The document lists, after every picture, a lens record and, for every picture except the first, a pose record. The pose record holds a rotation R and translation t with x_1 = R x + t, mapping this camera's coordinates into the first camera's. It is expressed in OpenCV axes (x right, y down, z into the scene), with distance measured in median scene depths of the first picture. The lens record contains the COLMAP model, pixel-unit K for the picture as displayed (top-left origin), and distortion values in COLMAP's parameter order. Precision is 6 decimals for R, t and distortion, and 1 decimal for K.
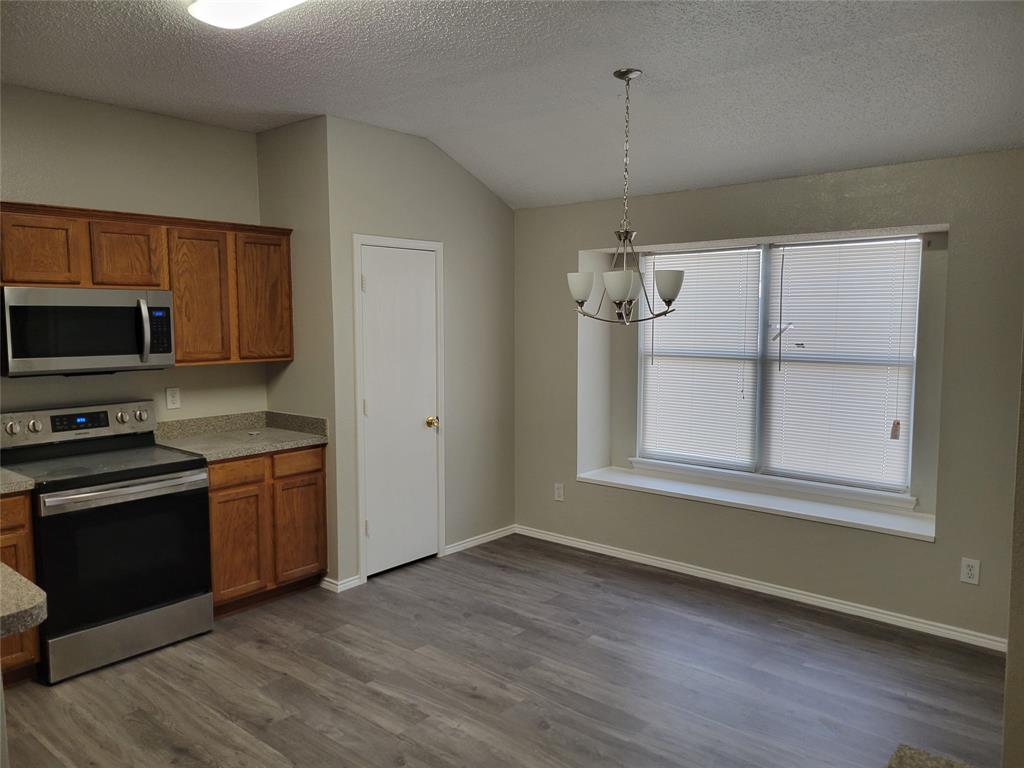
lens RADIAL K [[766.4, 0, 511.3], [0, 766.4, 380.6], [0, 0, 1]] dist [0.047106, -0.014413]
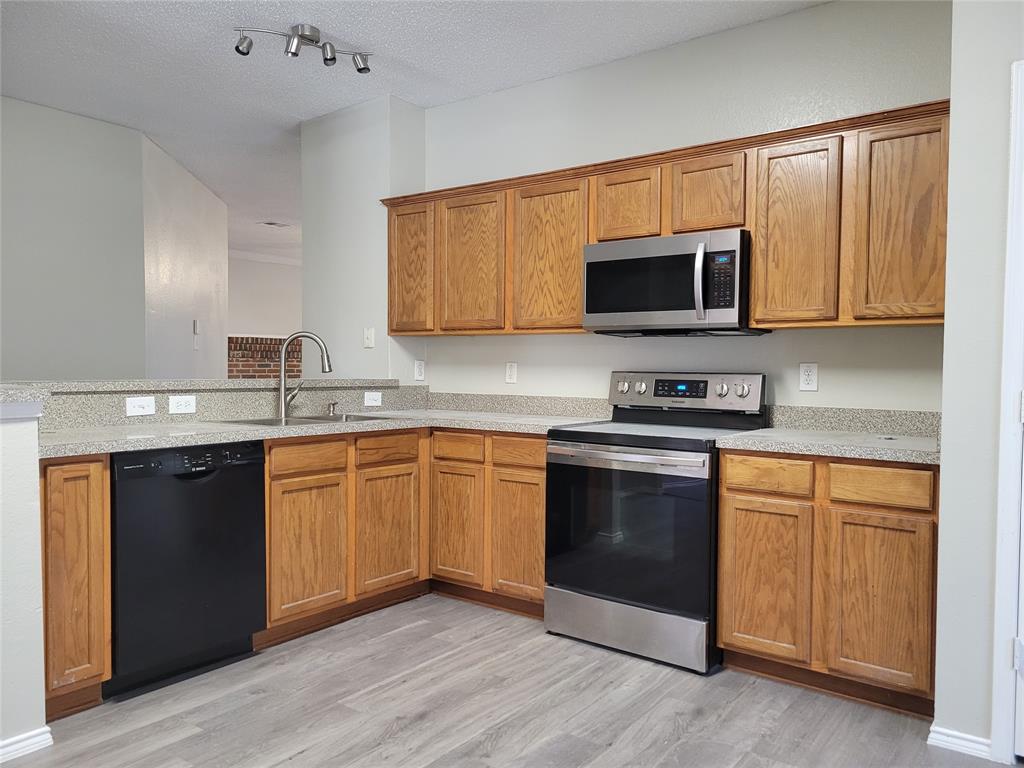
lens RADIAL K [[766.4, 0, 510.3], [0, 766.4, 393.2], [0, 0, 1]] dist [0.047106, -0.014413]
pose [[0.058193, 0.040851, -0.997469, 0.322555], [-0.096098, 0.994752, 0.035133, 0.043269], [0.993669, 0.093811, 0.061814, 0.712570]]
